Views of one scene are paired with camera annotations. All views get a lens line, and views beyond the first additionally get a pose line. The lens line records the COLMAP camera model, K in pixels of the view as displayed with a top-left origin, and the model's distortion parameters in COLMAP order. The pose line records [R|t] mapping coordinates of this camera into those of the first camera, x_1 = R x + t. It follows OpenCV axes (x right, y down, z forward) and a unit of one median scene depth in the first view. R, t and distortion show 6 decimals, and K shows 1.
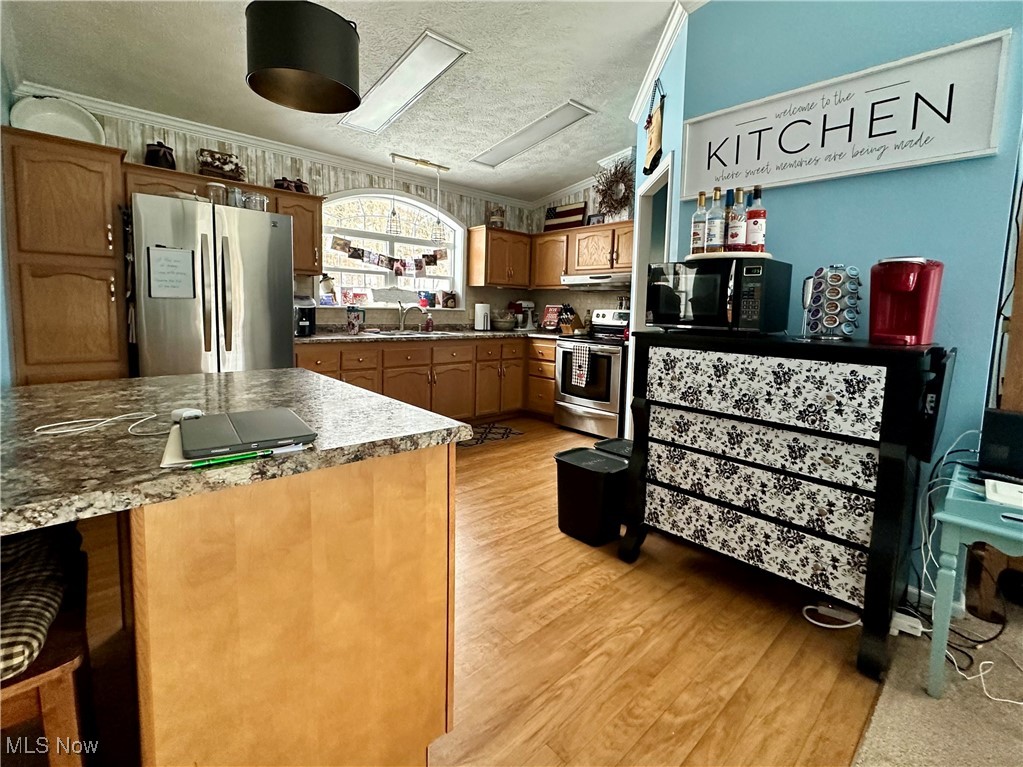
lens RADIAL K [[465.3, 0, 515.8], [0, 465.3, 348.0], [0, 0, 1]] dist [0.001441, -0.000212]
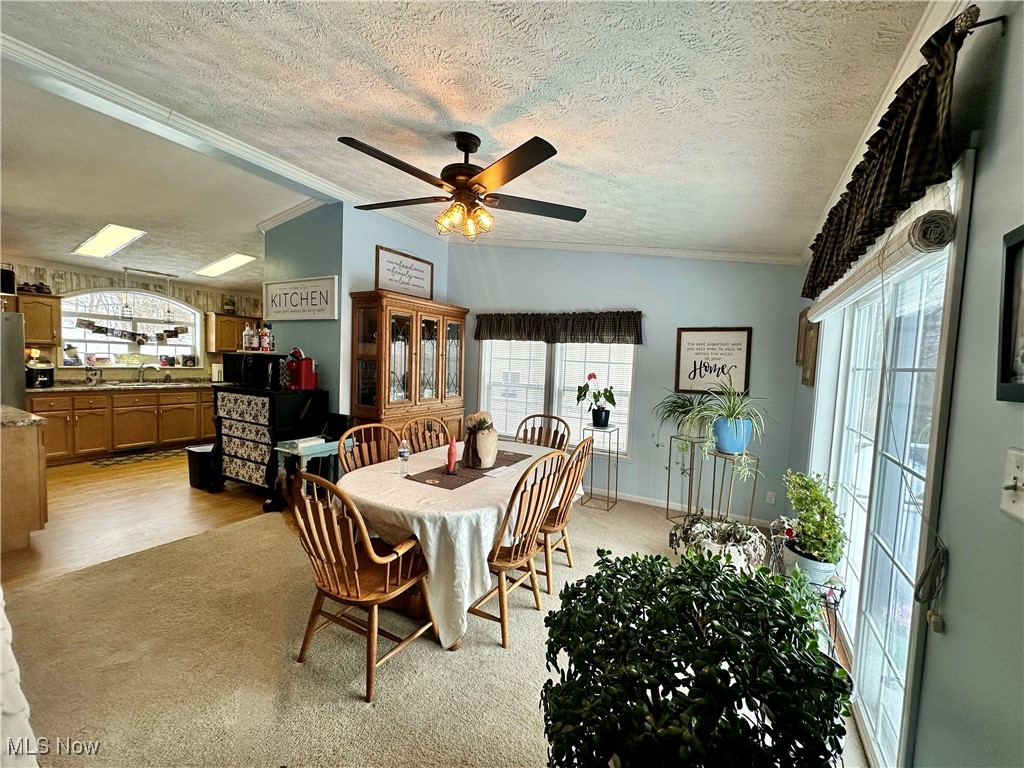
lens RADIAL K [[408.9, 0, 513.5], [0, 408.9, 383.1], [0, 0, 1]] dist [-0.001186, -0.000147]
pose [[0.951745, -0.006660, 0.306817, 0.928194], [0.014039, 0.999663, -0.021850, 0.017168], [-0.306568, 0.025103, 0.951518, -1.141517]]
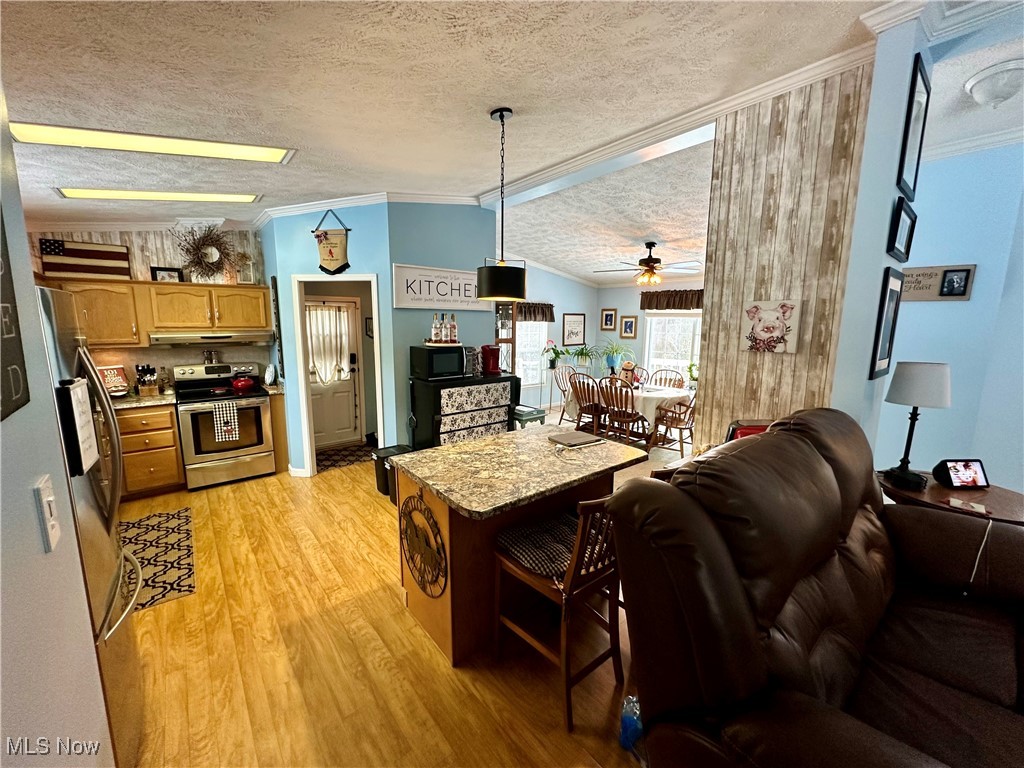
lens RADIAL K [[408.9, 0, 515.3], [0, 408.9, 383.5], [0, 0, 1]] dist [-0.001186, -0.000147]
pose [[0.051982, -0.175814, 0.983050, -1.339656], [0.079852, 0.981961, 0.171396, -0.285824], [-0.995450, 0.069589, 0.065084, 0.499866]]
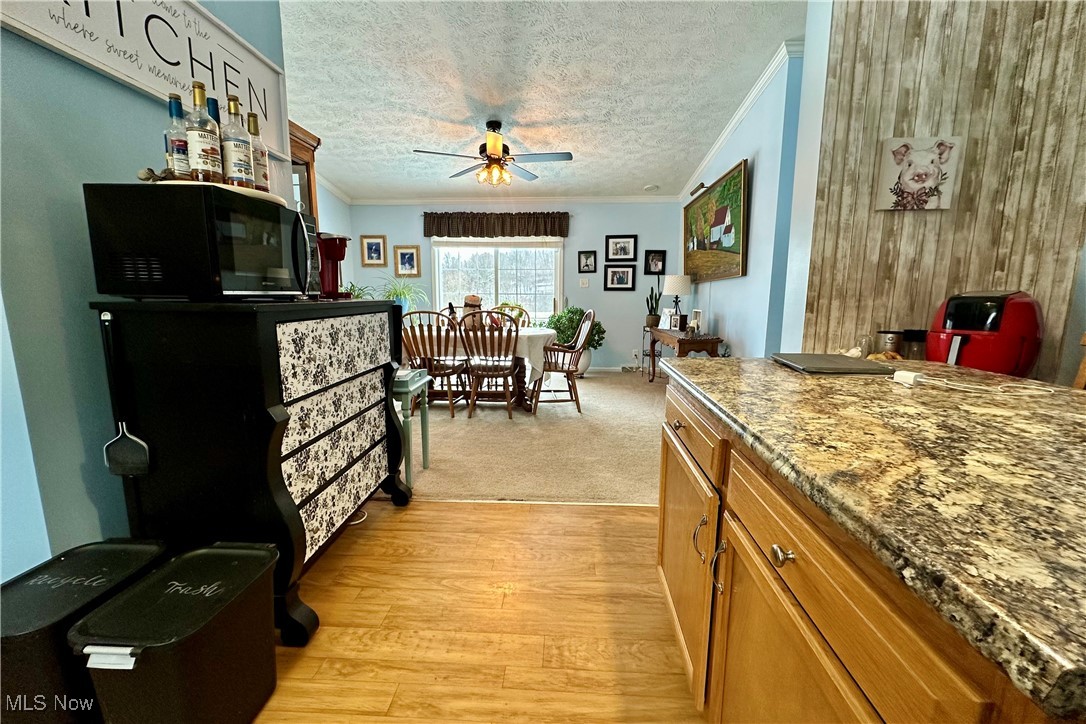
lens RADIAL K [[432.2, 0, 546.1], [0, 432.2, 361.4], [0, 0, 1]] dist [-0.002543, 0.000388]
pose [[-0.698068, -0.139228, 0.702365, -0.379941], [0.041987, 0.971266, 0.234262, -0.072986], [-0.714800, 0.193021, -0.672164, 1.041871]]
